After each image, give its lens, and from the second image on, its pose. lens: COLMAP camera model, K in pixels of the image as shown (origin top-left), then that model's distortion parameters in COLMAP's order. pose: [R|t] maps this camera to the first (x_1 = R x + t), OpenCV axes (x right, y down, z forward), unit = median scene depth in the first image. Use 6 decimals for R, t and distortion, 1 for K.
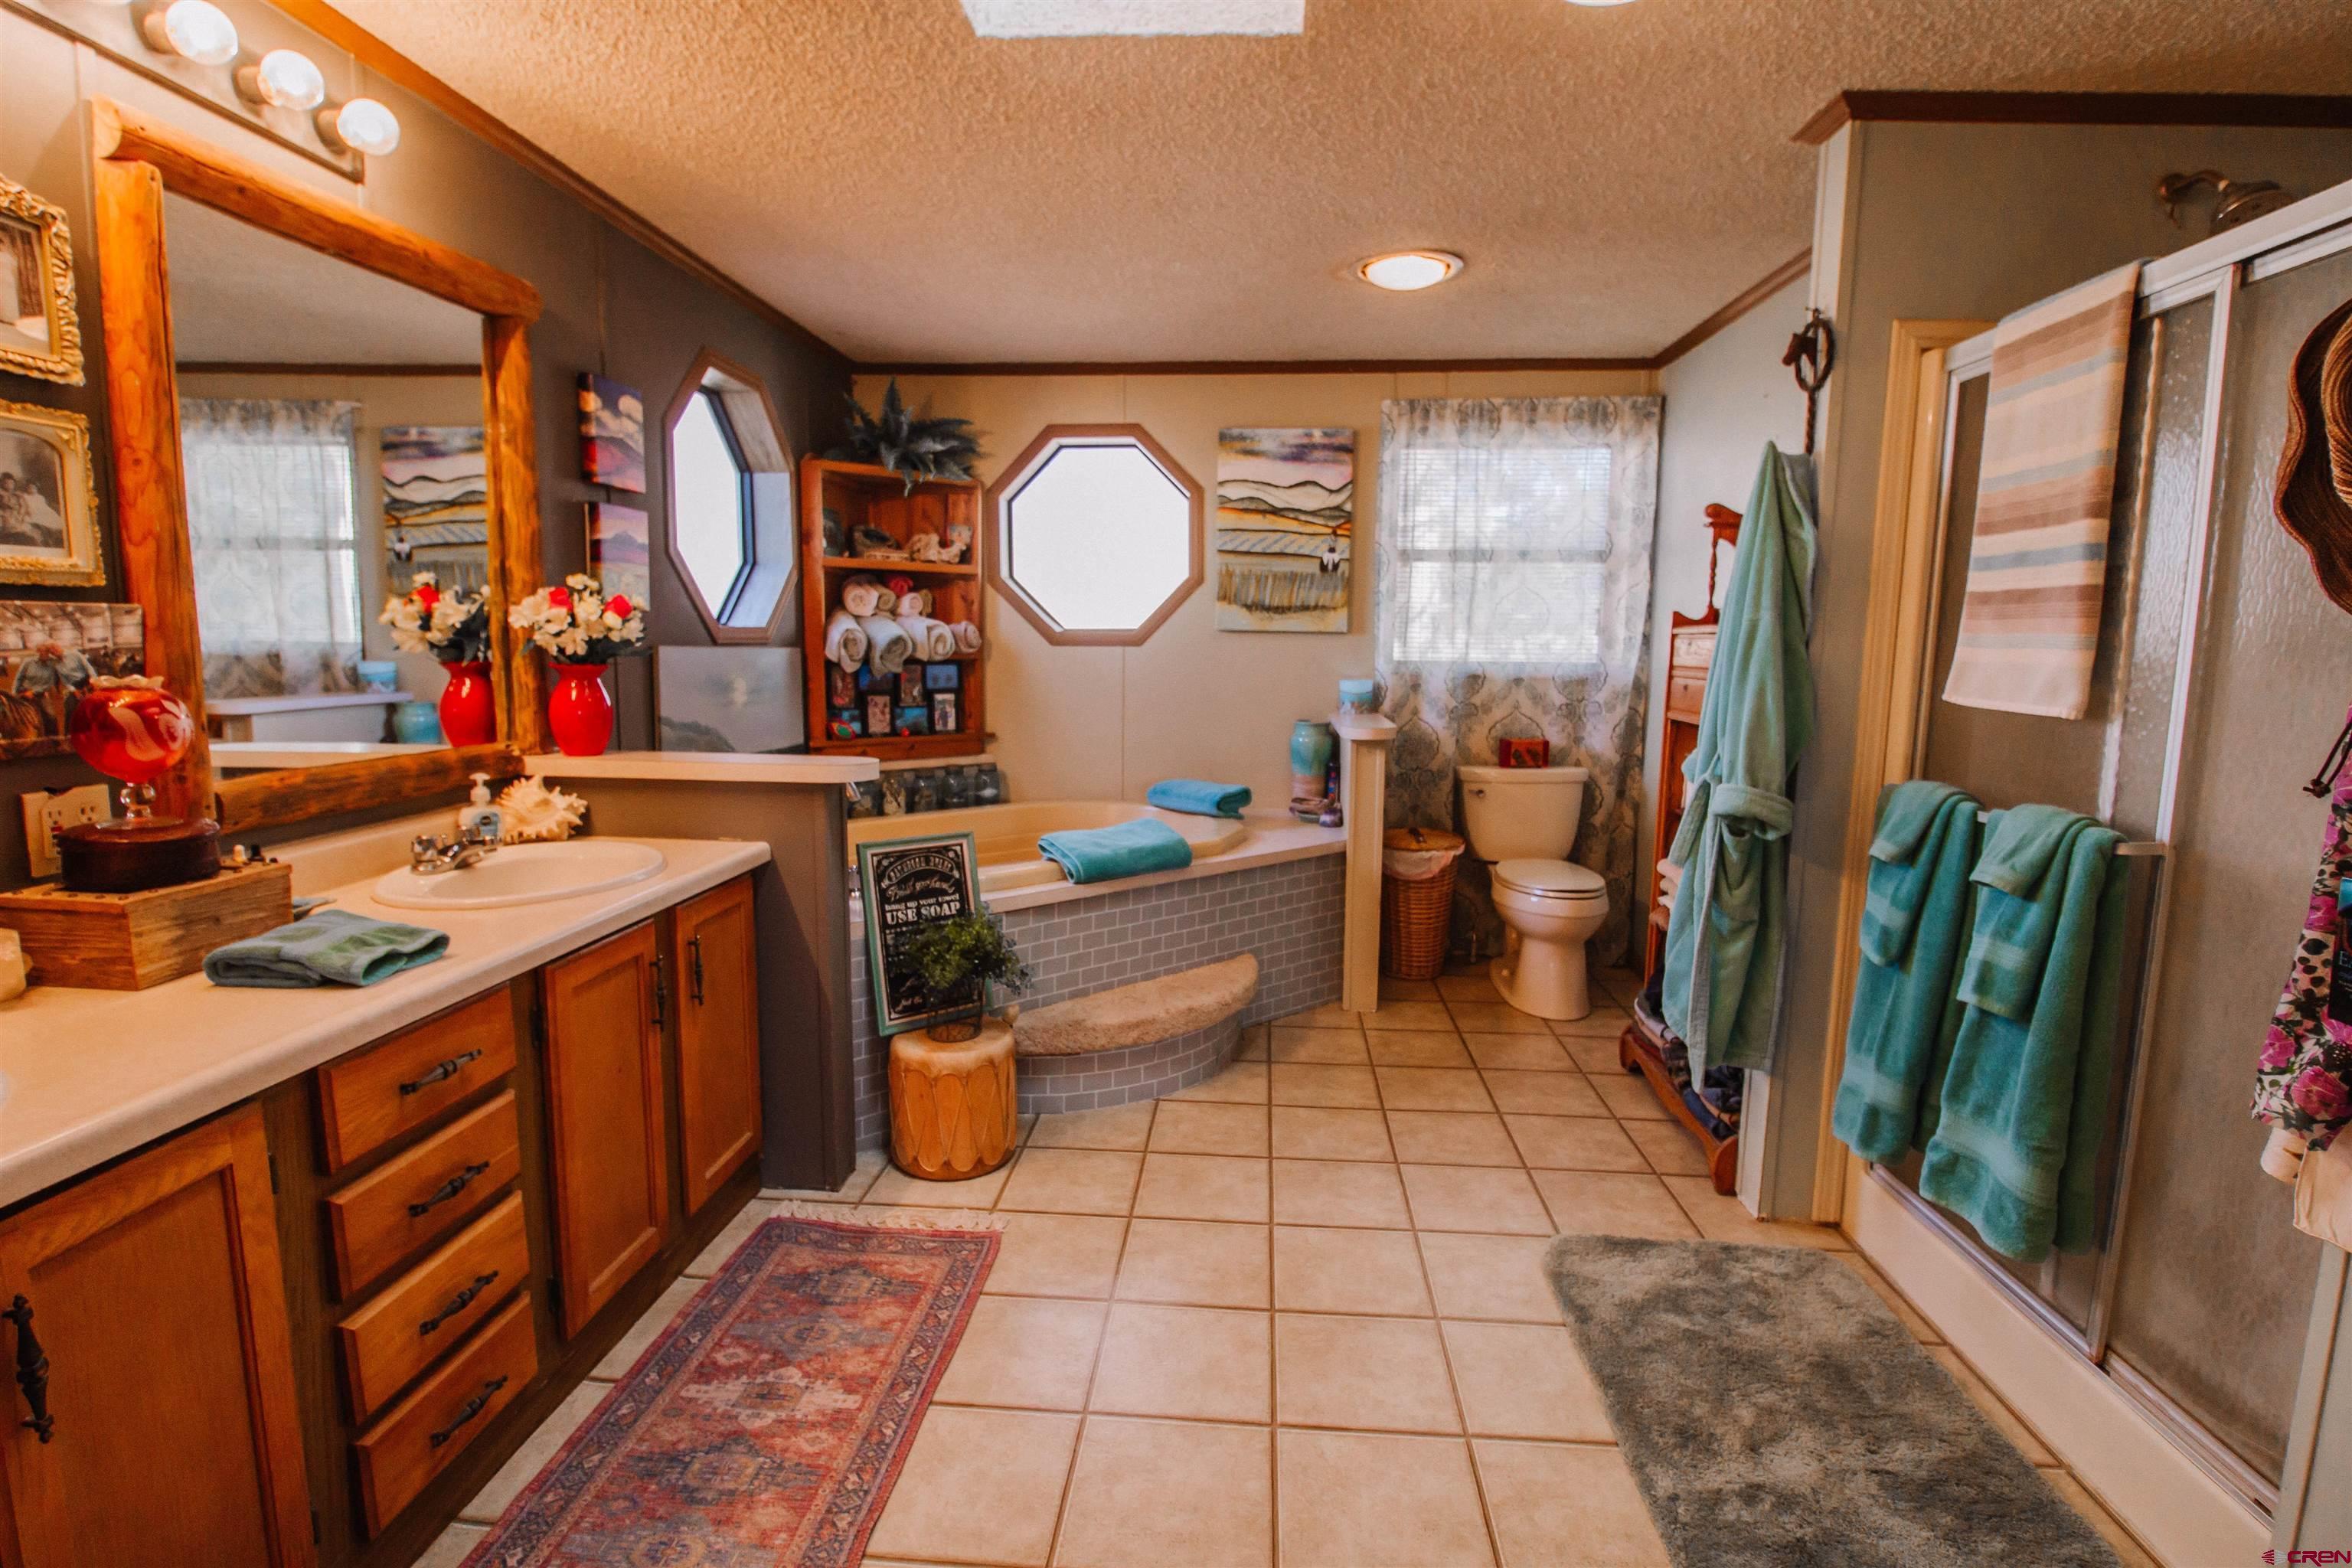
lens RADIAL K [[1091.8, 0, 1163.4], [0, 1091.8, 781.0], [0, 0, 1]] dist [-0.001160, -0.010979]
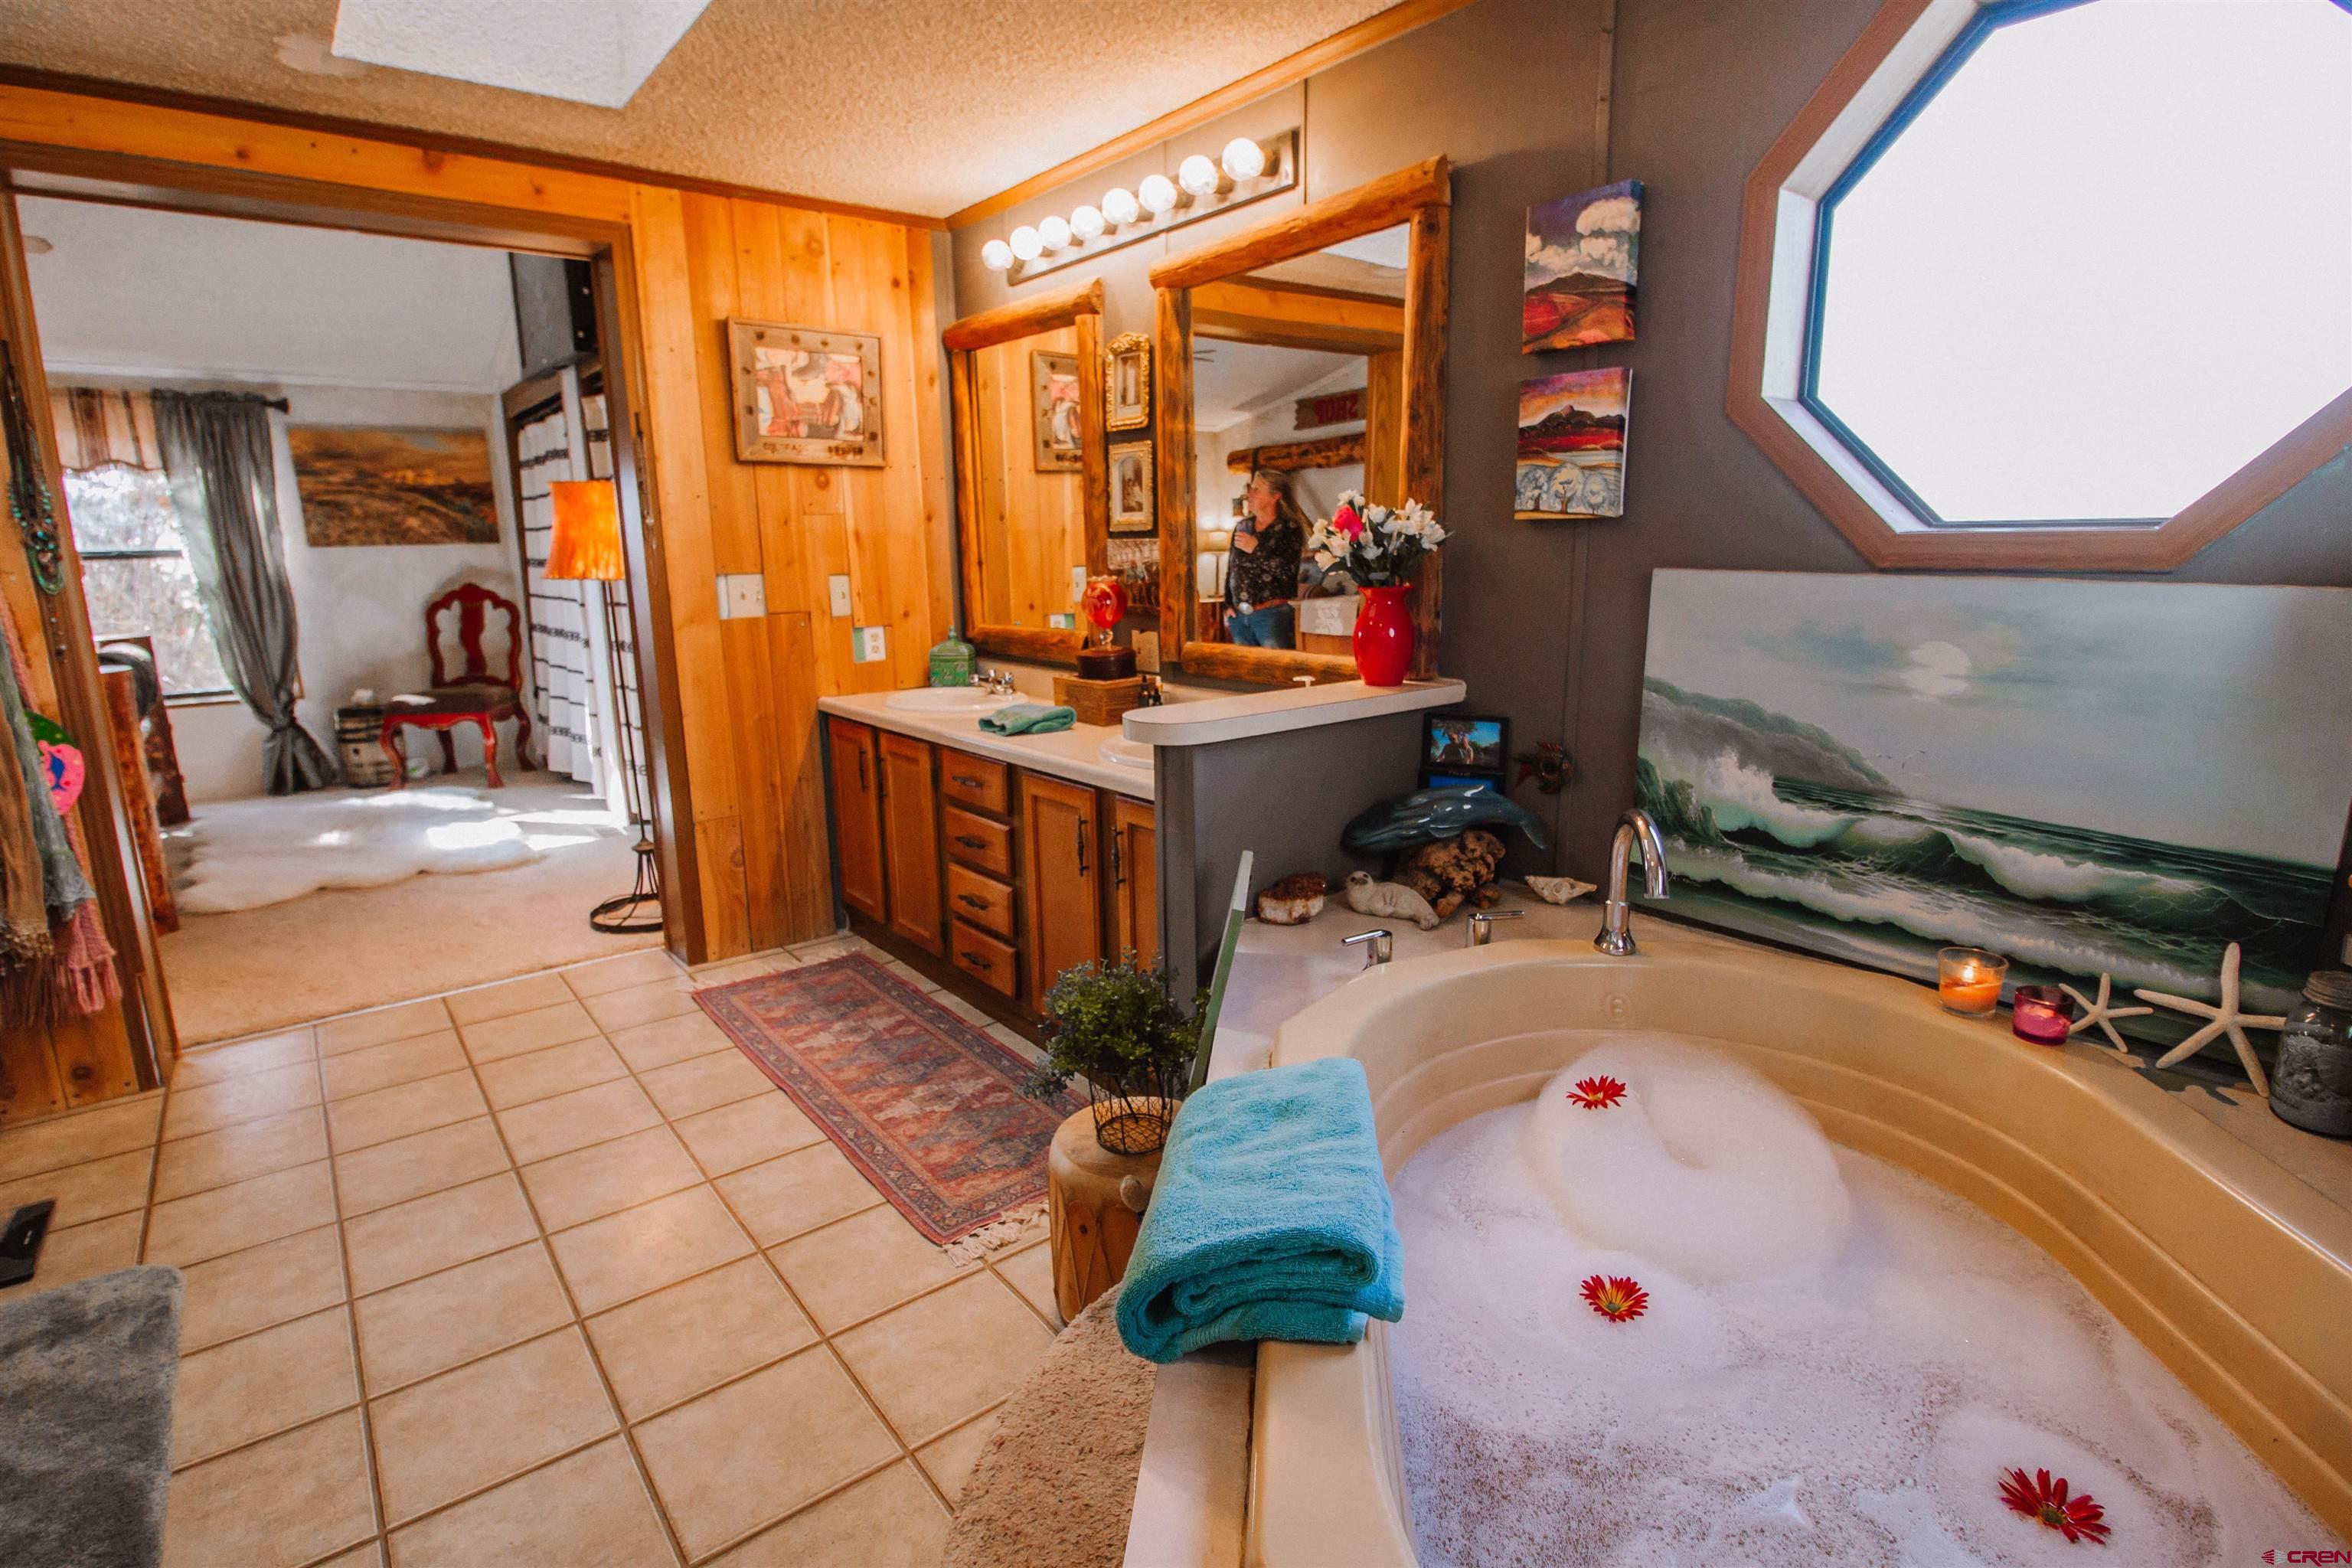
lens RADIAL K [[1156.8, 0, 1184.2], [0, 1156.8, 769.8], [0, 0, 1]] dist [-0.000057, -0.012106]
pose [[-0.724679, 0.133202, -0.676090, 0.335648], [-0.081060, 0.957849, 0.275599, -0.261964], [0.684302, 0.254525, -0.683335, 1.951185]]
